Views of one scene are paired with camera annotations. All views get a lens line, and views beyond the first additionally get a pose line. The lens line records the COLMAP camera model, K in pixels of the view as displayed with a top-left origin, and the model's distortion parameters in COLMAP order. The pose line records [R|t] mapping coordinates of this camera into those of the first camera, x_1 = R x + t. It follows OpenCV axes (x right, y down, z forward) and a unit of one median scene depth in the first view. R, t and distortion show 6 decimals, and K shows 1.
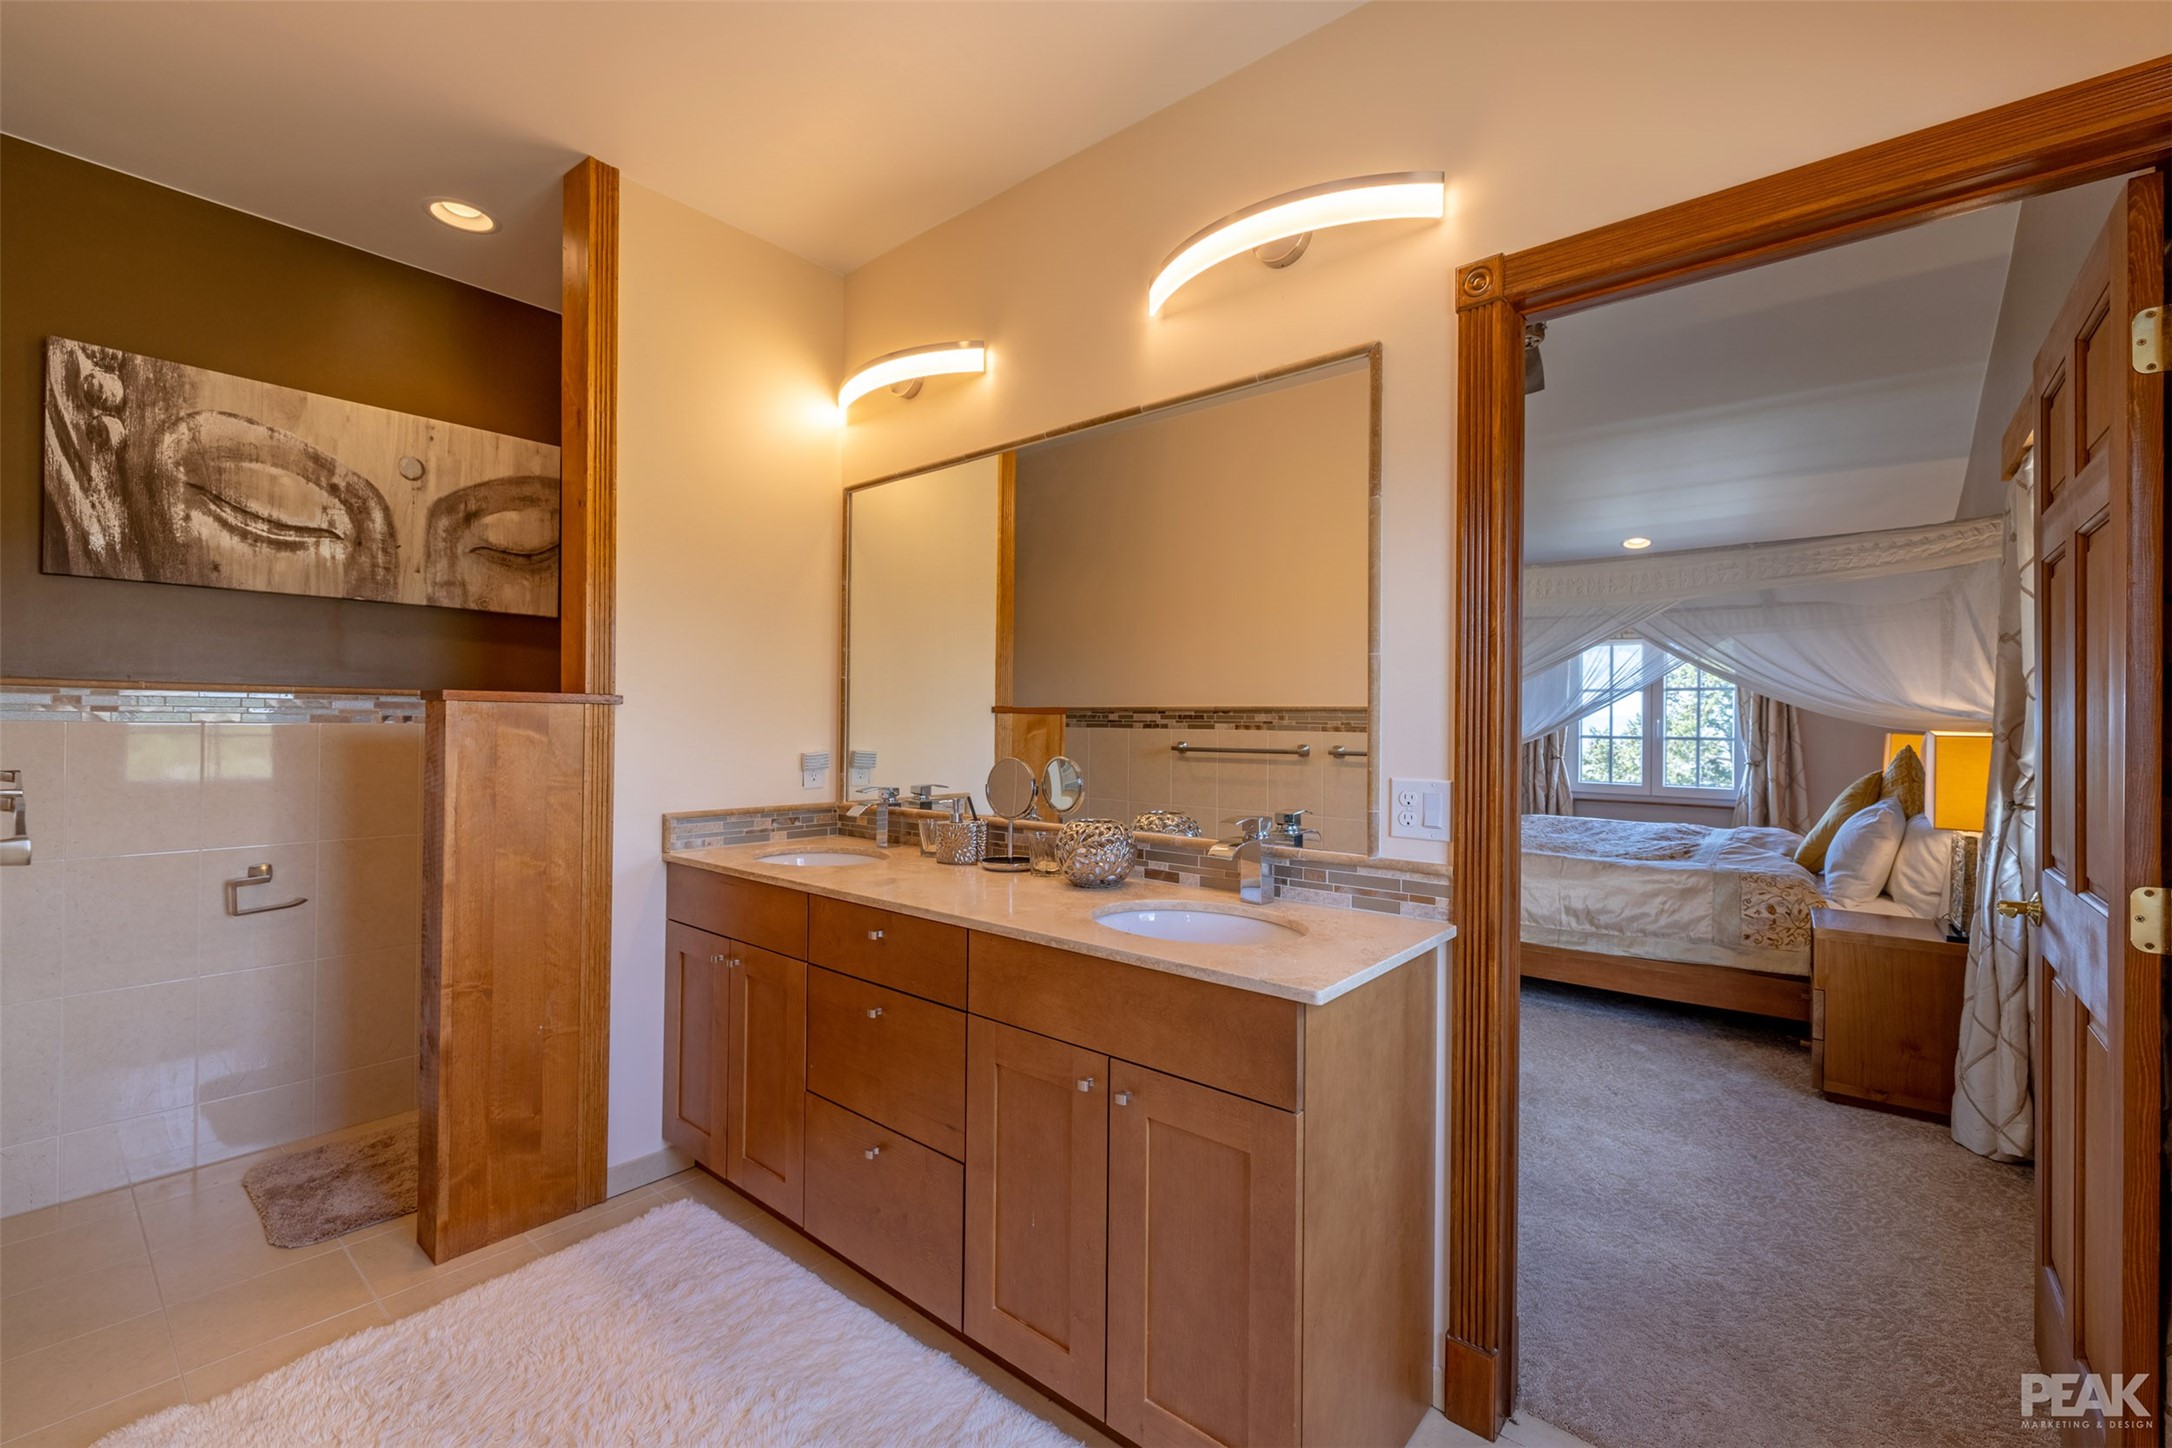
lens RADIAL K [[914.0, 0, 1086.0], [0, 914.0, 724.0], [0, 0, 1]] dist [0.008890, -0.000068]
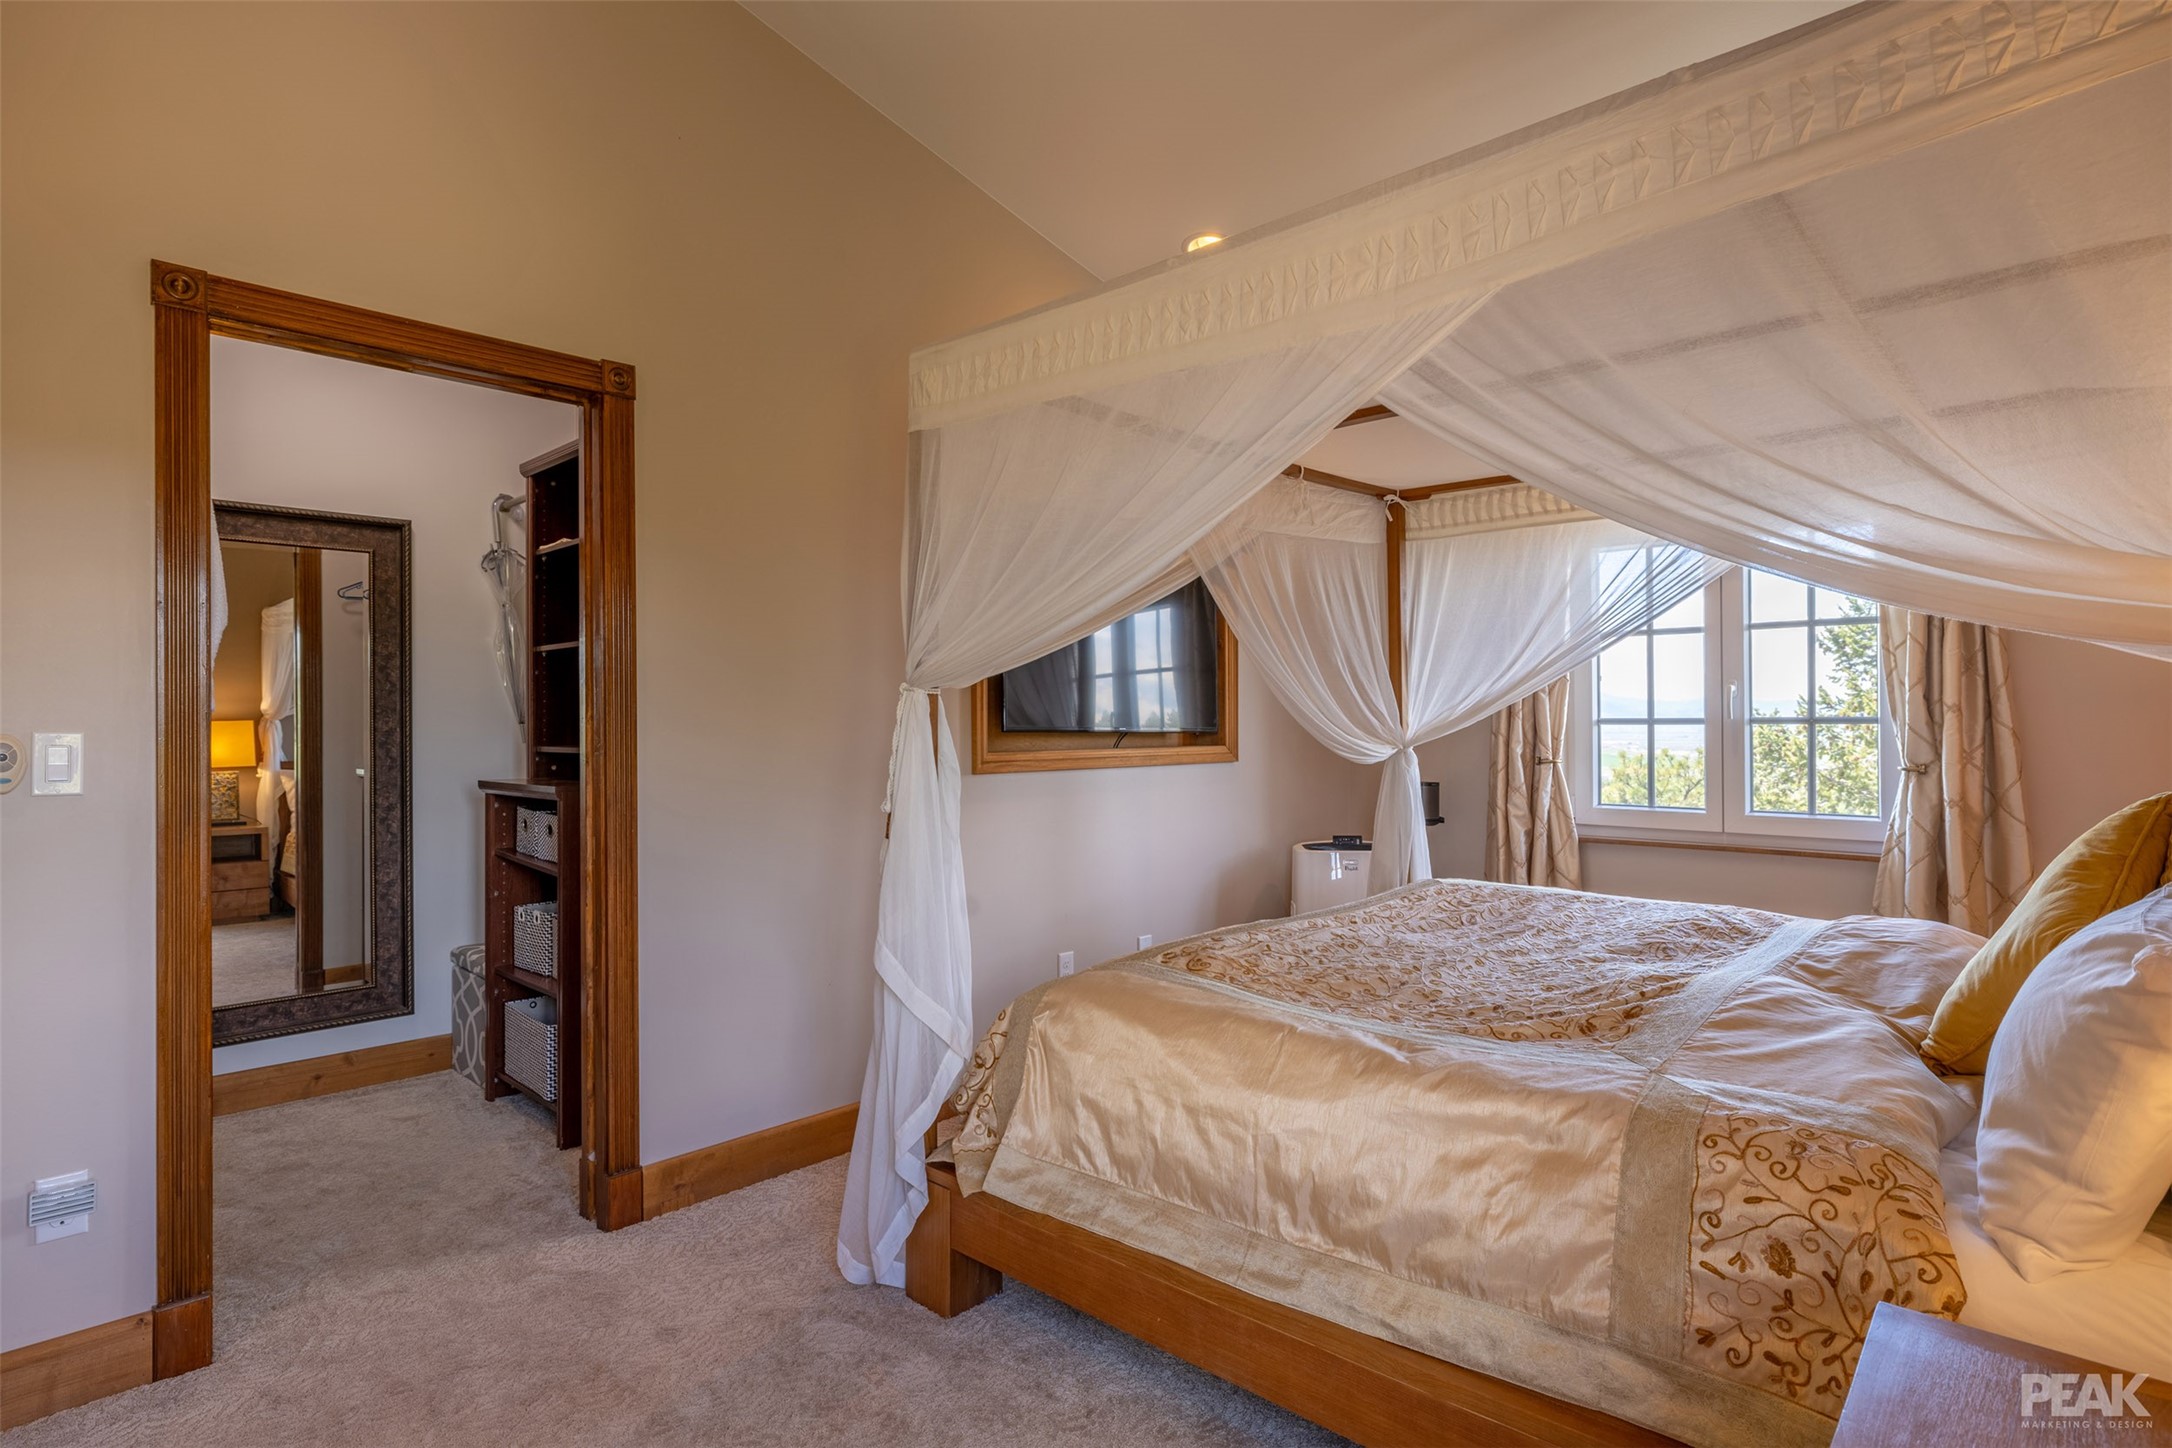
lens RADIAL K [[1124.8, 0, 1086.0], [0, 1124.8, 724.0], [0, 0, 1]] dist [0.006080, 0.000103]
pose [[0.996896, -0.018300, -0.076567, 0.407034], [0.018272, 0.999832, -0.001067, 0.014341], [0.076574, -0.000335, 0.997064, 0.450720]]
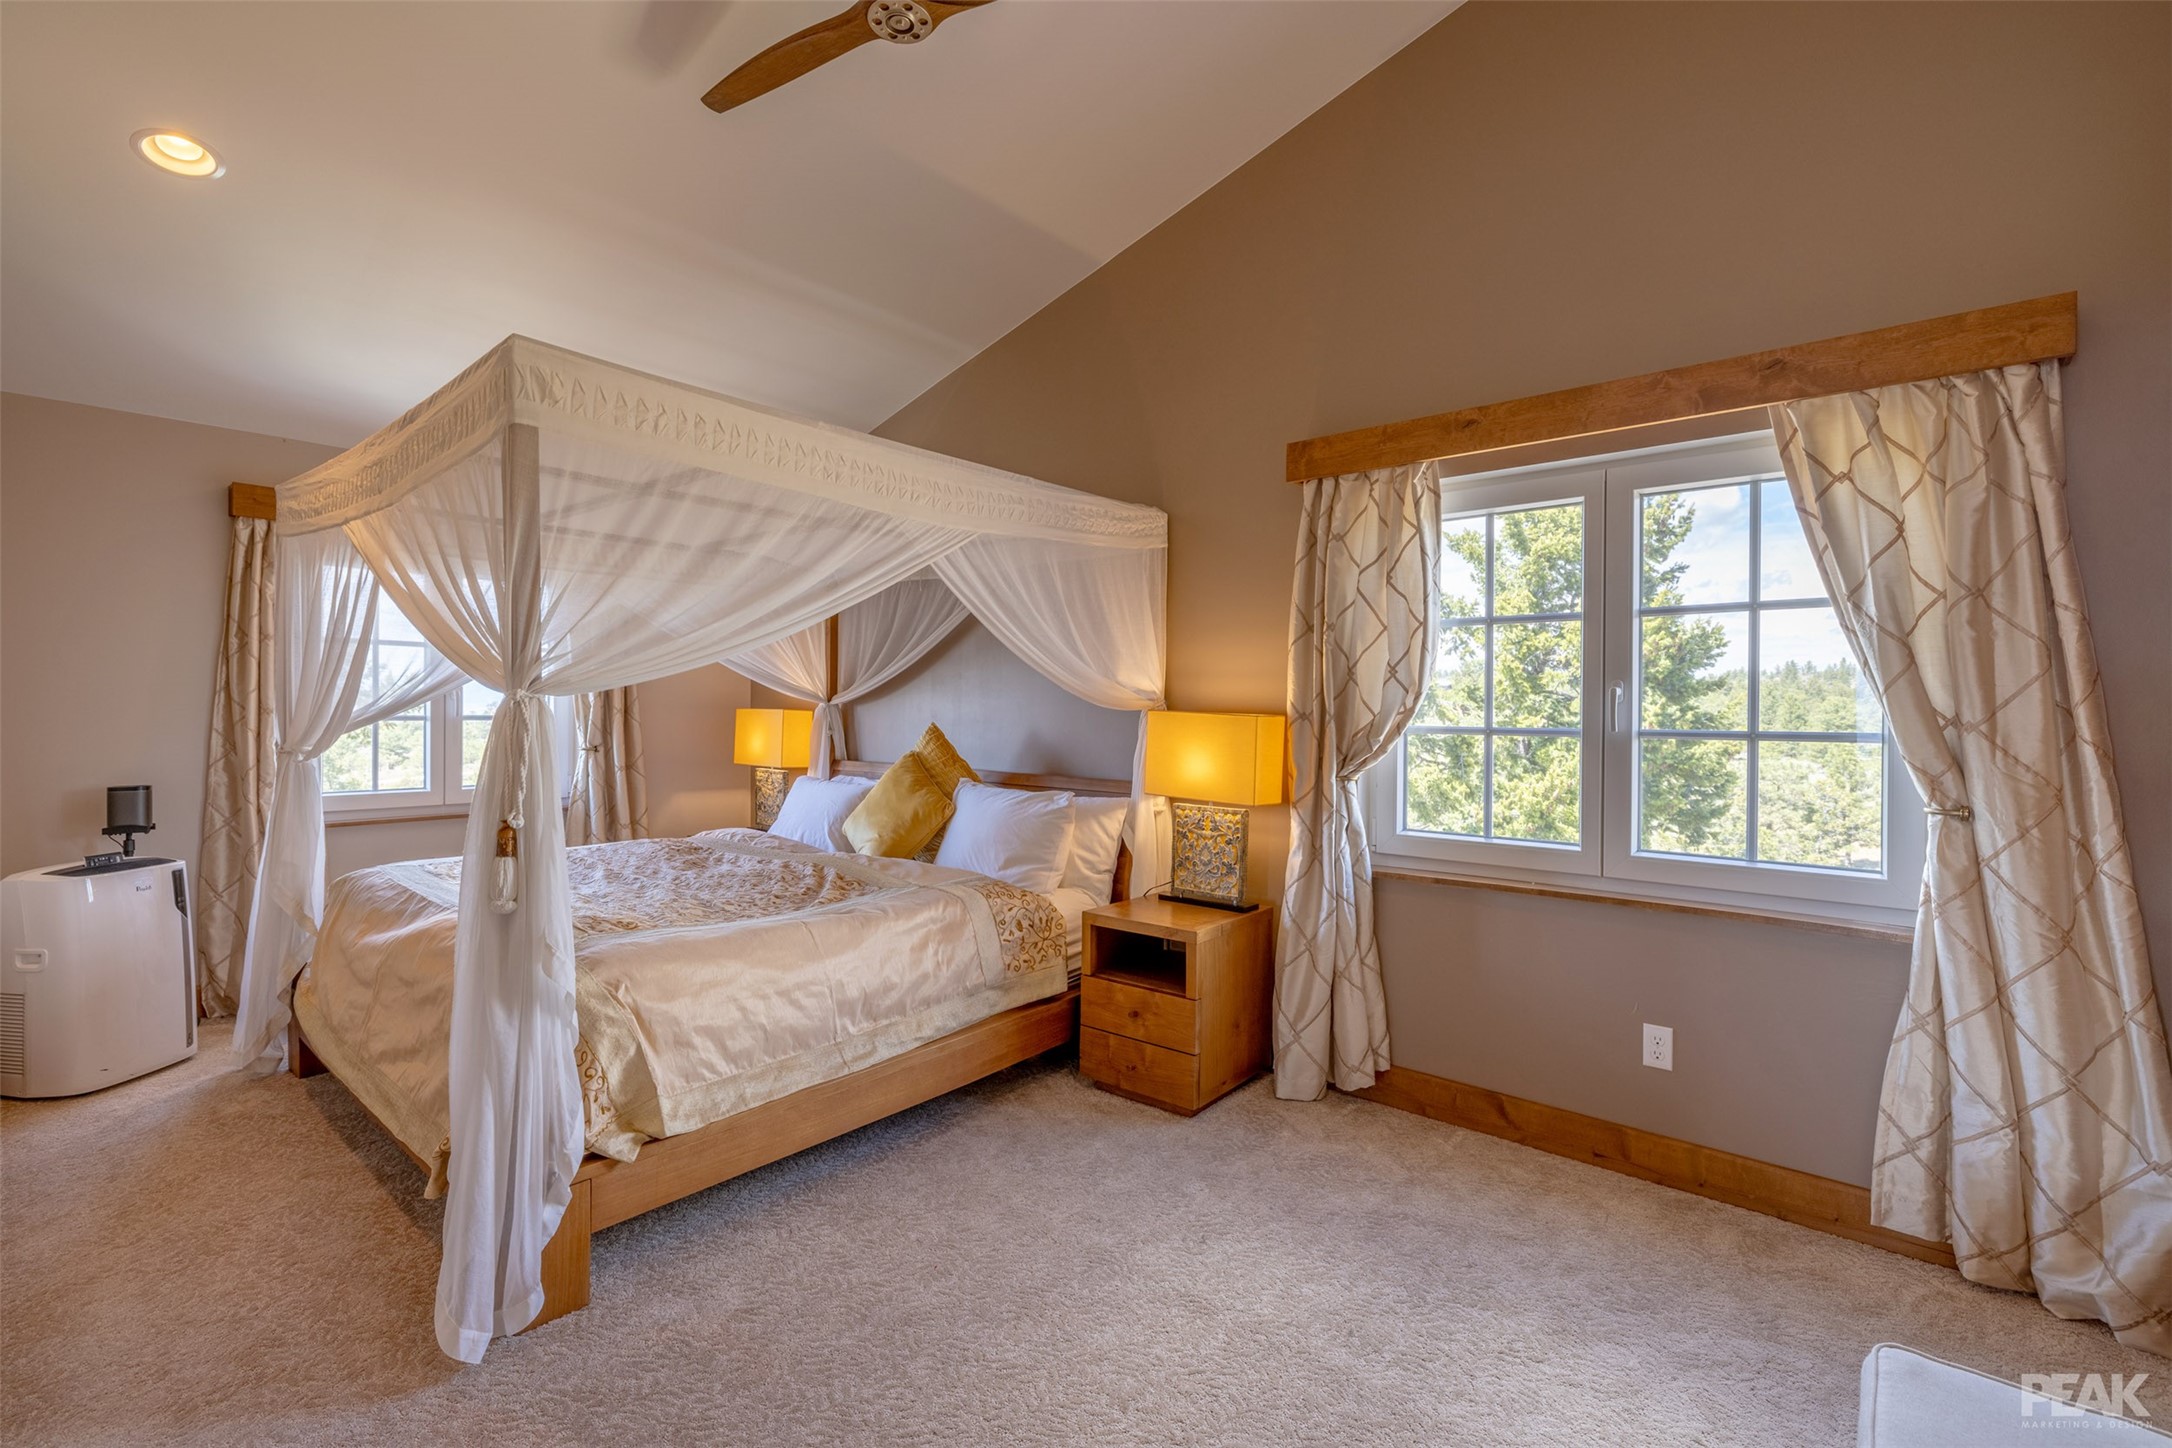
lens RADIAL K [[975.2, 0, 1086.0], [0, 975.2, 724.0], [0, 0, 1]] dist [-0.001436, -0.000246]
pose [[0.017901, -0.025419, 0.999517, -0.093498], [-0.007137, 0.999648, 0.025550, -0.001824], [-0.999814, -0.007591, 0.017713, 0.690266]]
